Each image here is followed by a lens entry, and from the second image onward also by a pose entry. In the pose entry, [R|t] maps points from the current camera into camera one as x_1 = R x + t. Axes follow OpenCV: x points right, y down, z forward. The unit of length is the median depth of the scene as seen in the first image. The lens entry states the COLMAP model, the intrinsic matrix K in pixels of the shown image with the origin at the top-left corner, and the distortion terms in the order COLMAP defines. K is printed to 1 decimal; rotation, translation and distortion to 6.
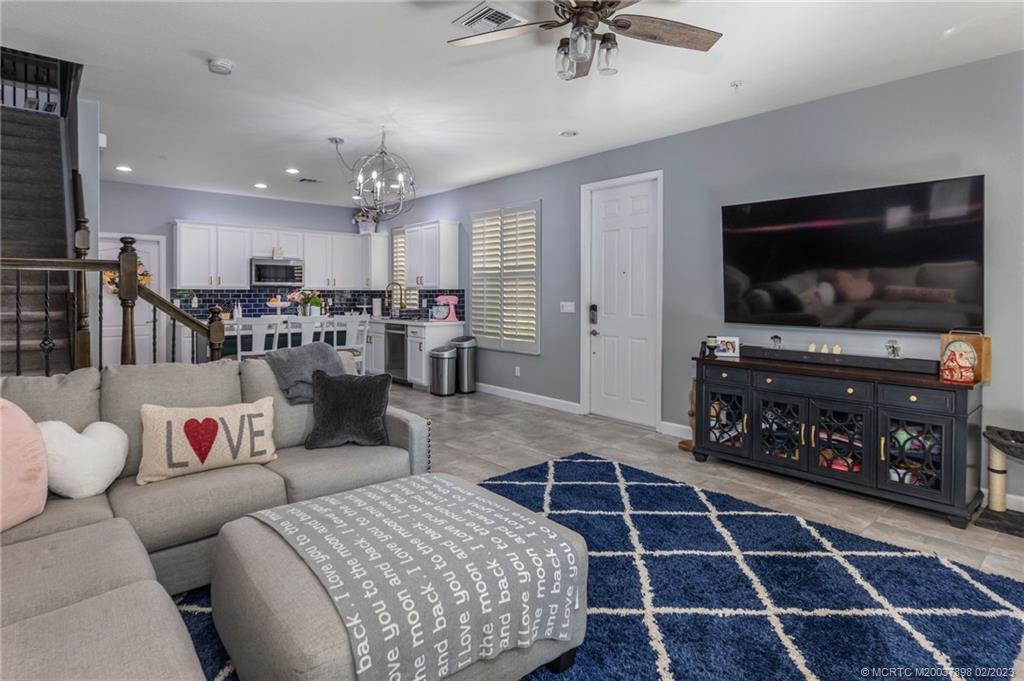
lens RADIAL K [[522.9, 0, 491.9], [0, 522.9, 295.2], [0, 0, 1]] dist [-0.000434, -0.000048]
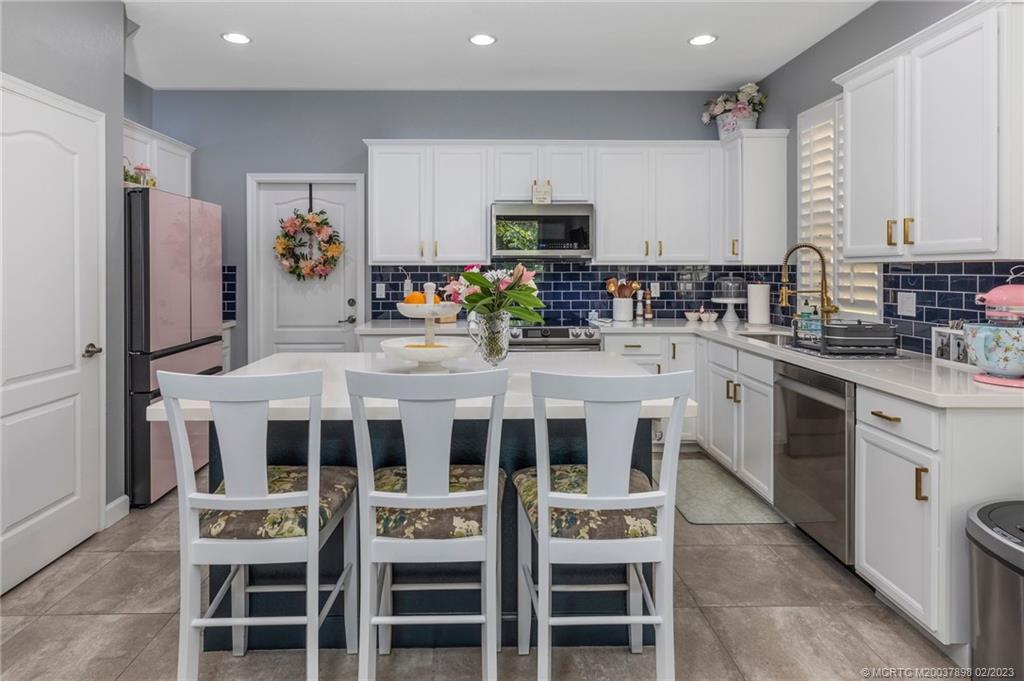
lens RADIAL K [[566.8, 0, 499.0], [0, 566.8, 274.6], [0, 0, 1]] dist [0.002523, 0.001223]
pose [[0.781919, 0.004190, -0.623366, -0.107246], [0.000612, 0.999972, 0.007488, -0.005839], [0.623380, -0.006237, 0.781894, 0.560602]]
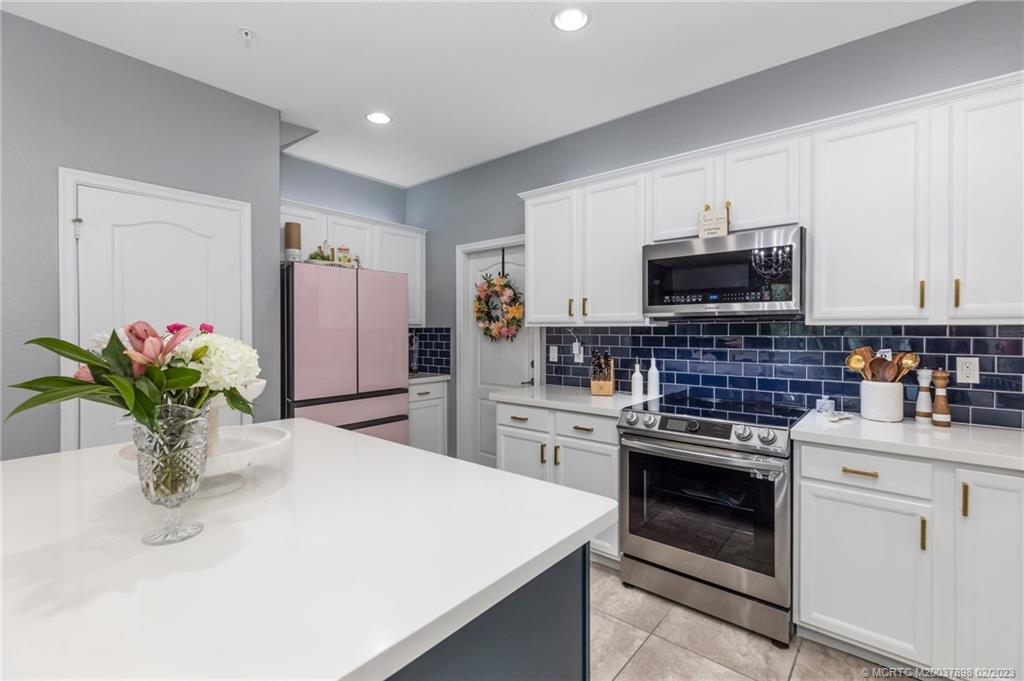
lens RADIAL K [[451.5, 0, 513.9], [0, 451.5, 336.7], [0, 0, 1]] dist [-0.002225, 0.000211]
pose [[0.183550, 0.012662, -0.982929, -0.144162], [-0.003963, 0.999918, 0.012141, -0.006611], [0.983002, 0.001667, 0.183585, 0.824362]]
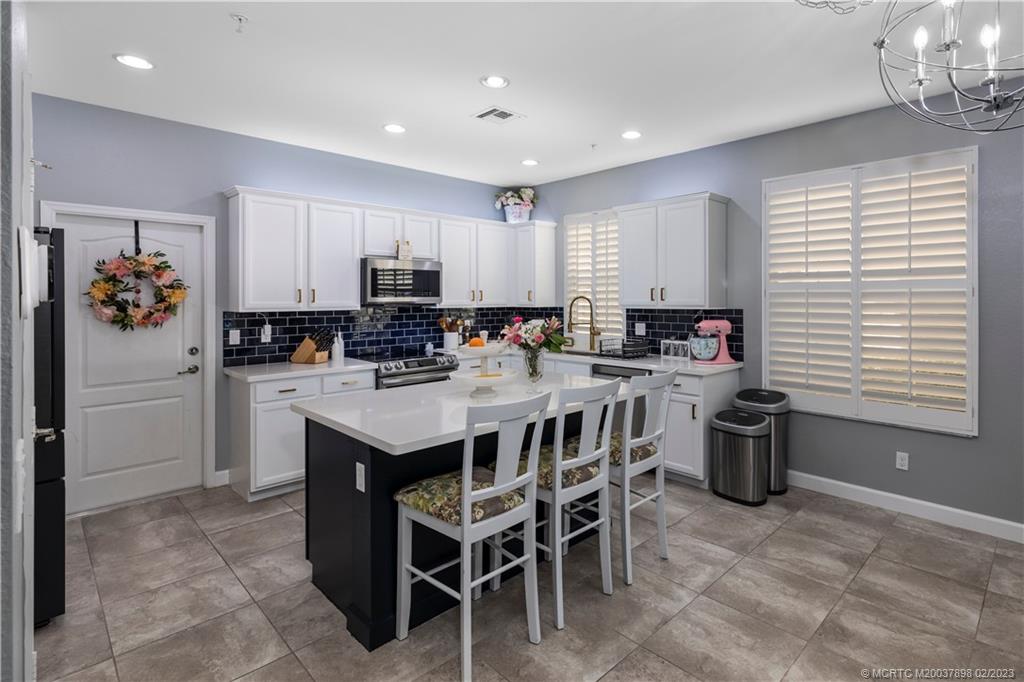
lens RADIAL K [[494.3, 0, 552.5], [0, 494.3, 299.2], [0, 0, 1]] dist [0.003810, 0.000008]
pose [[0.995897, -0.006099, 0.090294, -0.290052], [0.006133, 0.999981, -0.000090, -0.021621], [-0.090291, 0.000644, 0.995915, 0.409182]]
